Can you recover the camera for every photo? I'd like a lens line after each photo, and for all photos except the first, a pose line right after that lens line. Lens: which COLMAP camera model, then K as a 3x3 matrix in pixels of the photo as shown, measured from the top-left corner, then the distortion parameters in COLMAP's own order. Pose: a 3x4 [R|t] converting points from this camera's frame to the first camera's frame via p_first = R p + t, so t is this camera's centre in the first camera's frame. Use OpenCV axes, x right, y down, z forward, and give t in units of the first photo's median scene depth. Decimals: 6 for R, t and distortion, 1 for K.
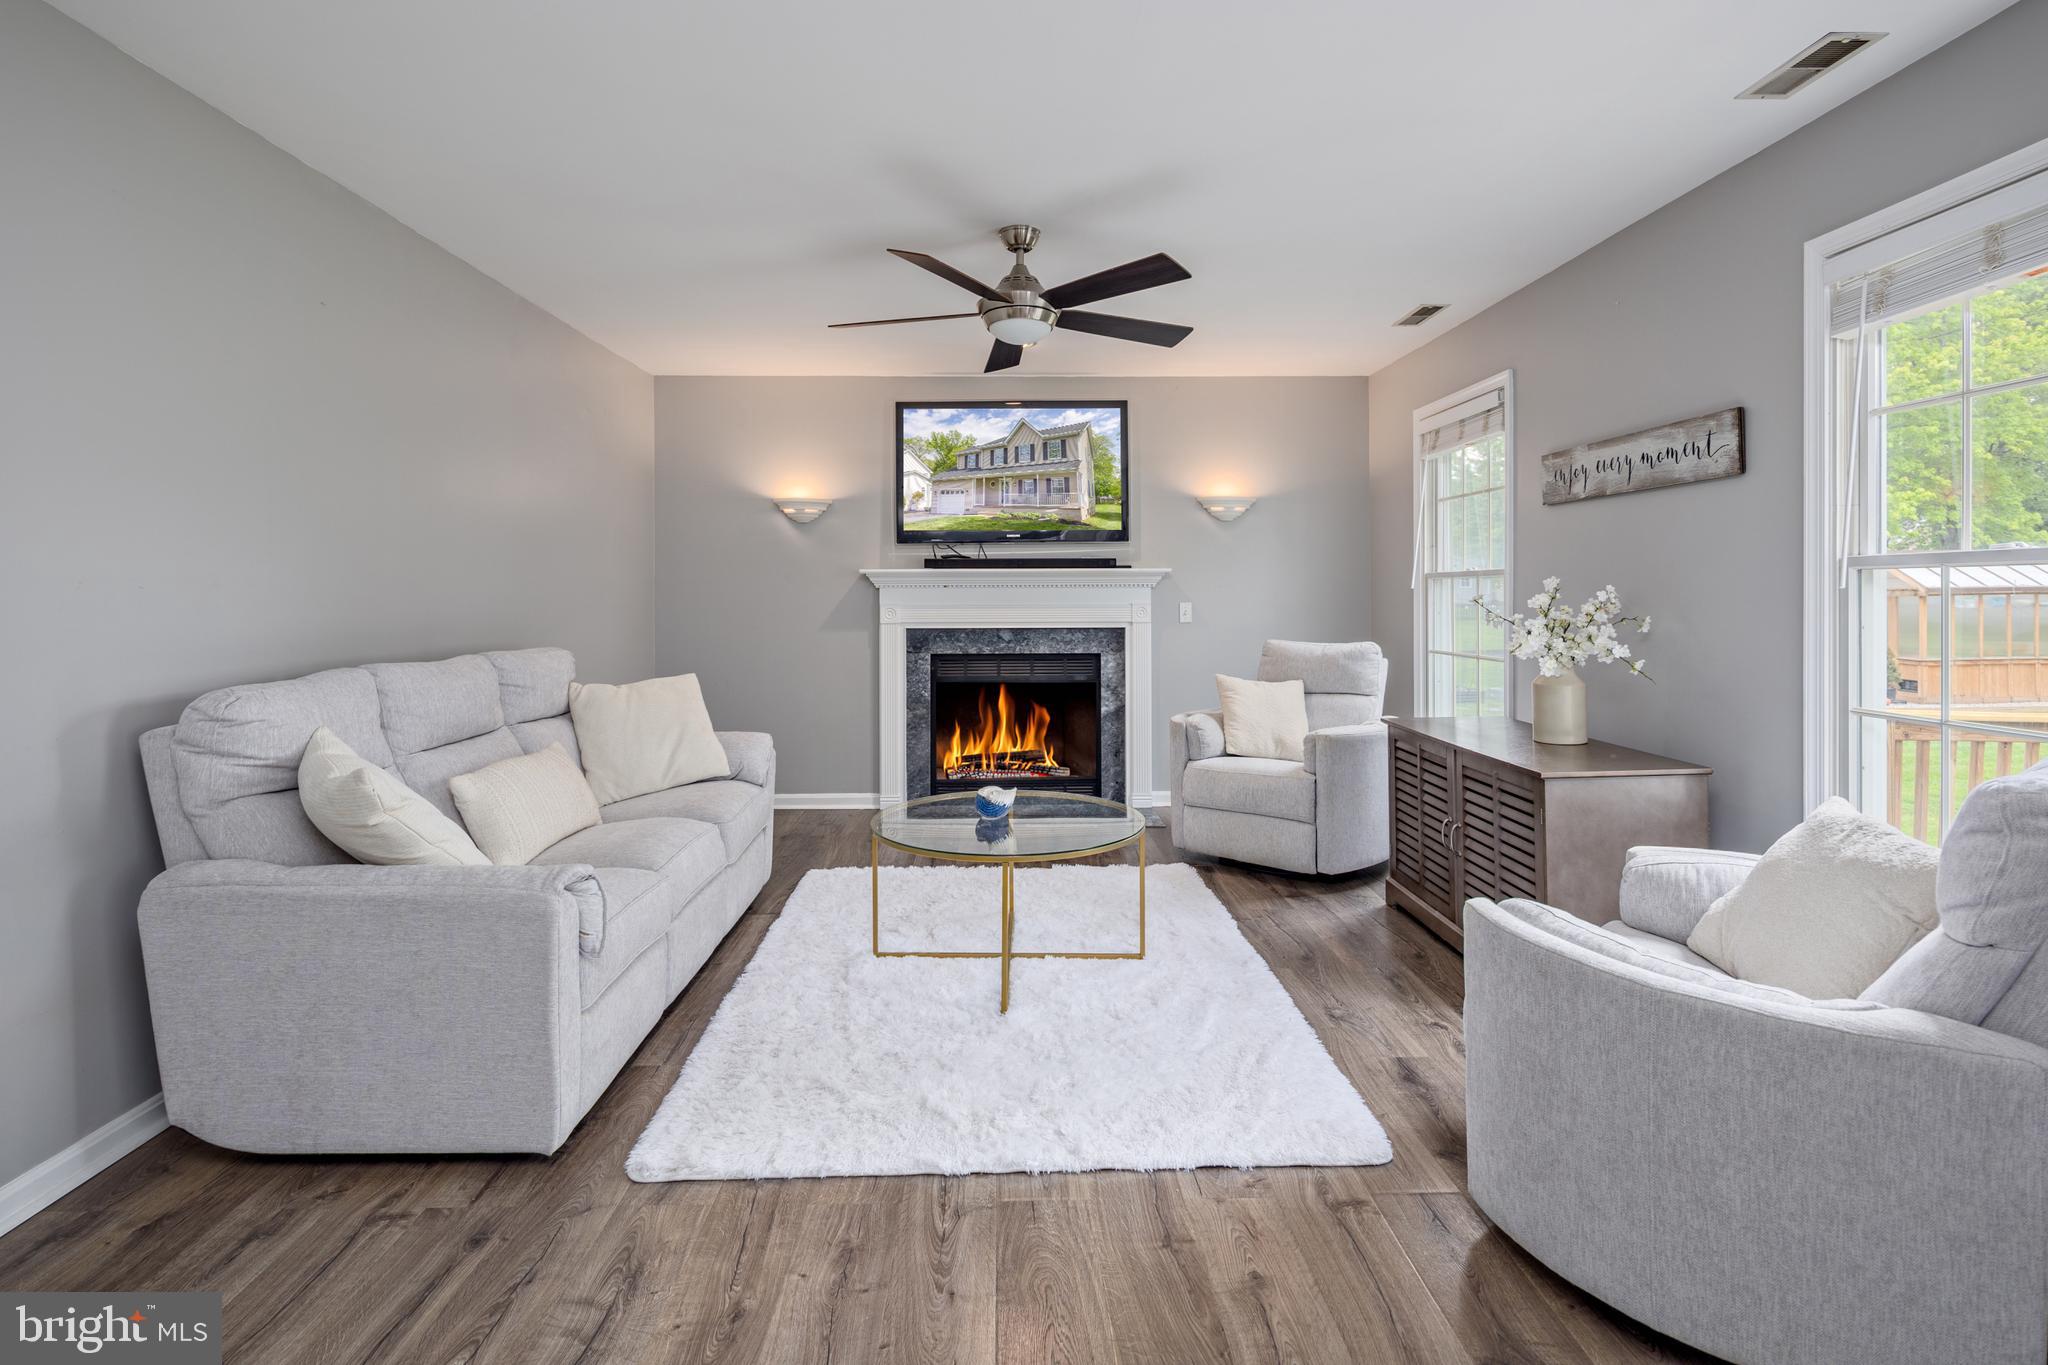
lens RADIAL K [[996.2, 0, 1016.9], [0, 996.2, 592.2], [0, 0, 1]] dist [0.003150, -0.001741]
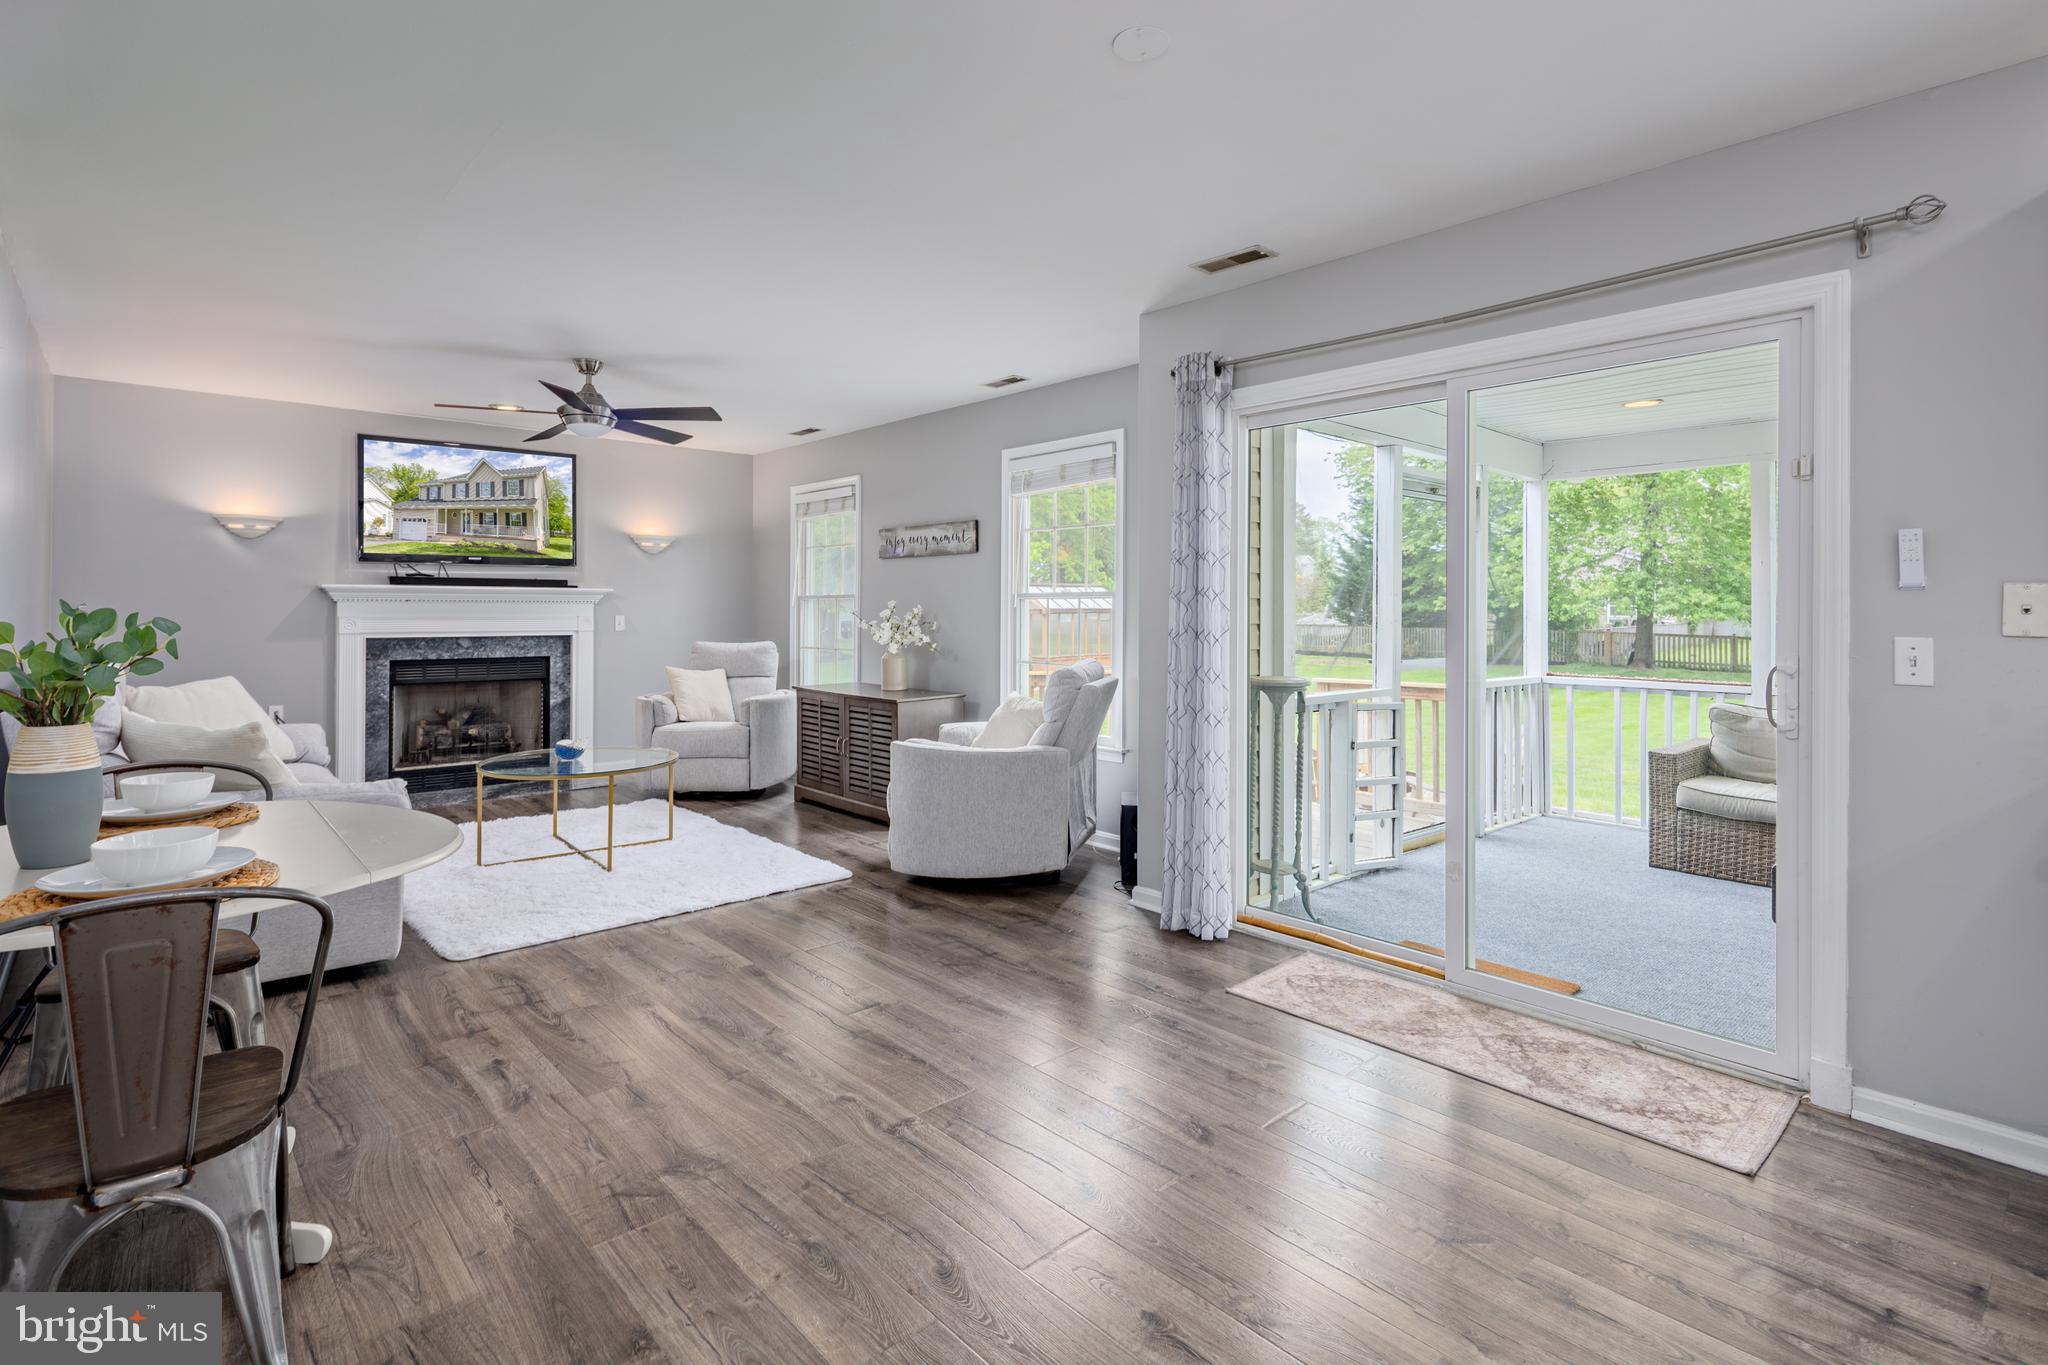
lens RADIAL K [[995.9, 0, 1017.2], [0, 995.9, 606.2], [0, 0, 1]] dist [0.002091, -0.001300]
pose [[0.758768, 0.007983, 0.651313, -0.351651], [-0.005968, 0.999968, -0.005304, 0.002897], [-0.651334, 0.000137, 0.758791, -0.395157]]
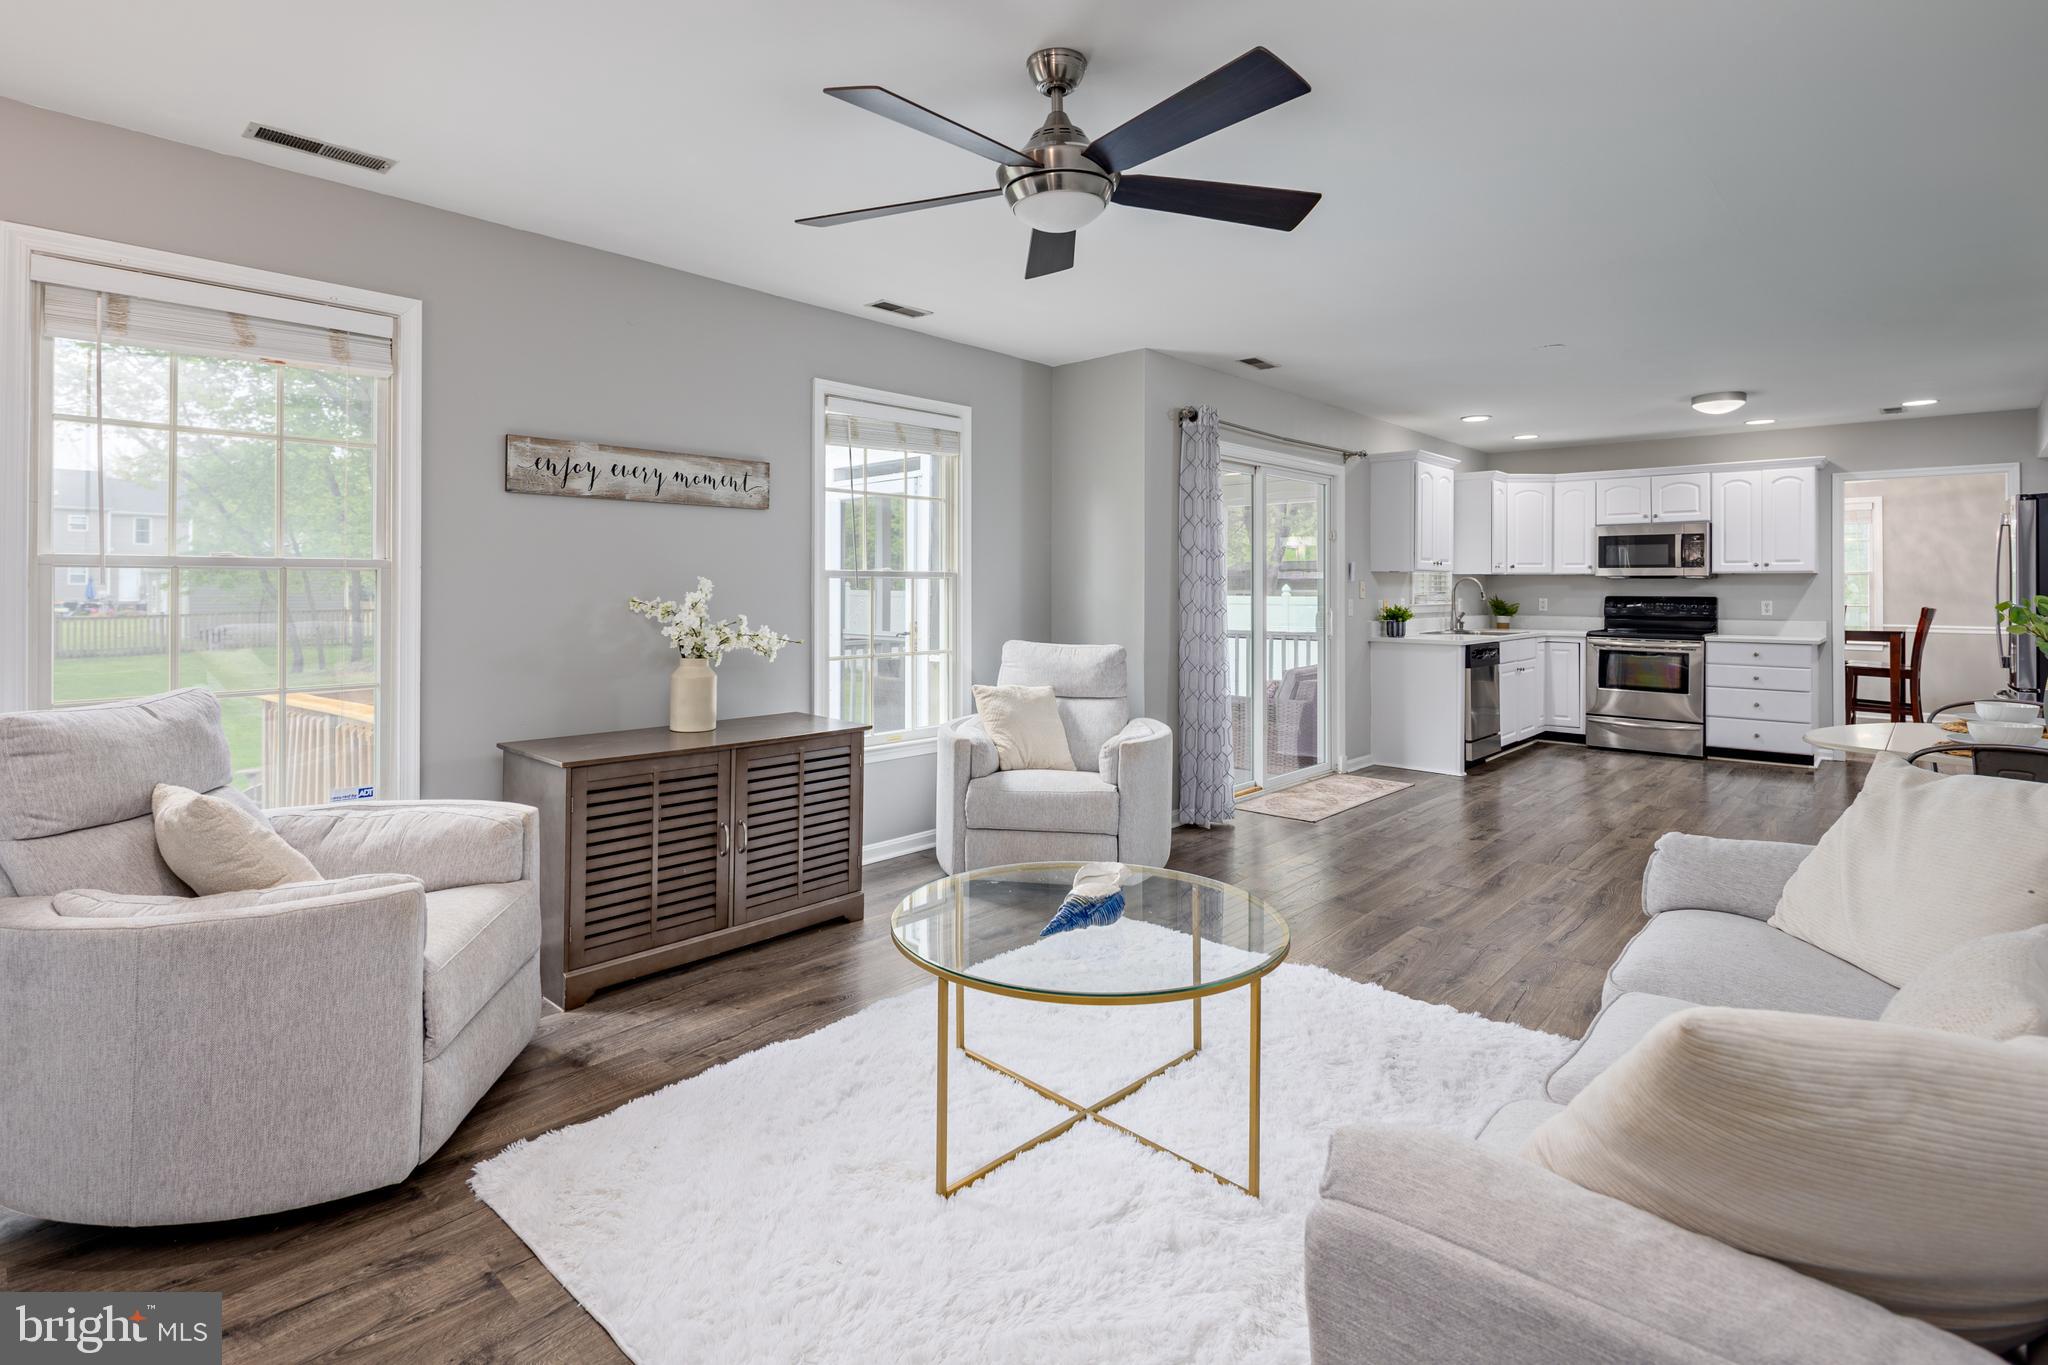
lens RADIAL K [[994.6, 0, 1014.7], [0, 994.6, 582.9], [0, 0, 1]] dist [0.001210, -0.001247]
pose [[-0.721765, 0.005519, 0.692116, -0.331309], [0.000764, 0.999974, -0.007178, -0.000661], [-0.692137, -0.004652, -0.721751, 1.122545]]
